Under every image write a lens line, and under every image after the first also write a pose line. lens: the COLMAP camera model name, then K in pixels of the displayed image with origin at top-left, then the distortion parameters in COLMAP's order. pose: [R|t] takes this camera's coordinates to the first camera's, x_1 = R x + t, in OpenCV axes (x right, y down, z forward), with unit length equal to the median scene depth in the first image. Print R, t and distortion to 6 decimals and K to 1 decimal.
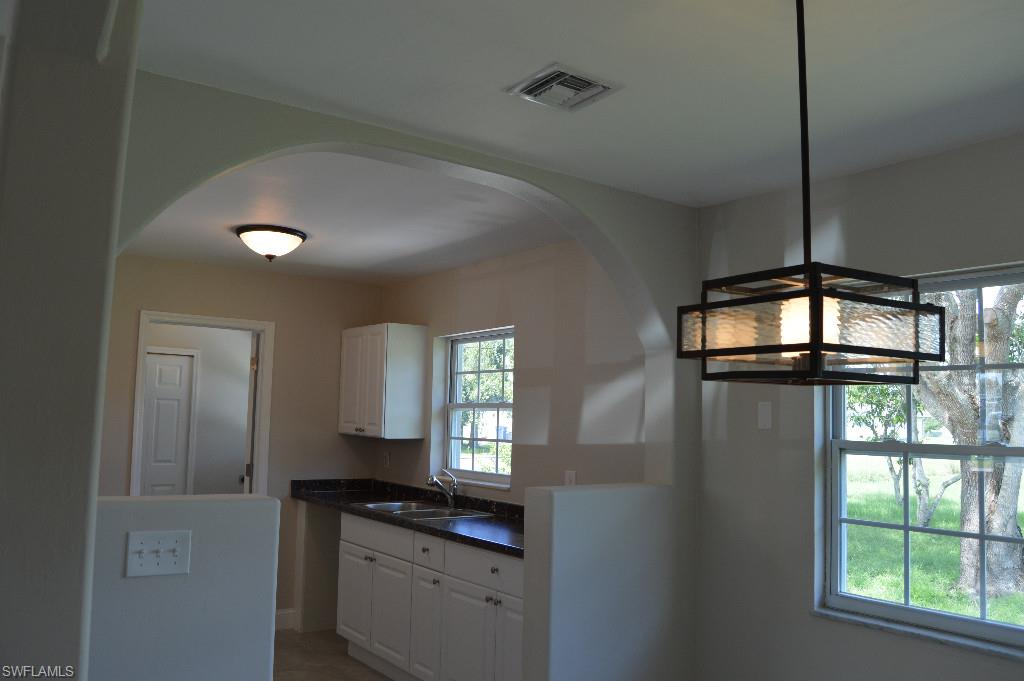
lens RADIAL K [[814.1, 0, 512.0], [0, 814.1, 340.5], [0, 0, 1]] dist [-0.083020, 0.012566]
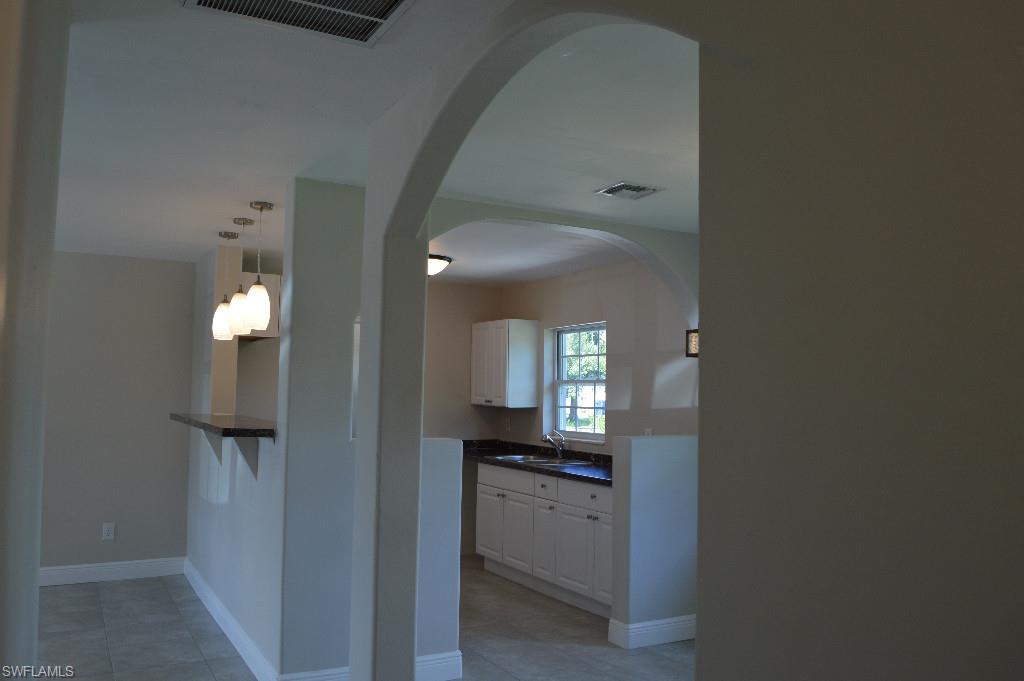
lens RADIAL K [[814.1, 0, 512.0], [0, 814.1, 340.5], [0, 0, 1]] dist [-0.083020, 0.012566]
pose [[0.992572, -0.015817, -0.120625, 0.010184], [0.019477, 0.999383, 0.029217, -0.028139], [0.120089, -0.031349, 0.992268, -0.328027]]
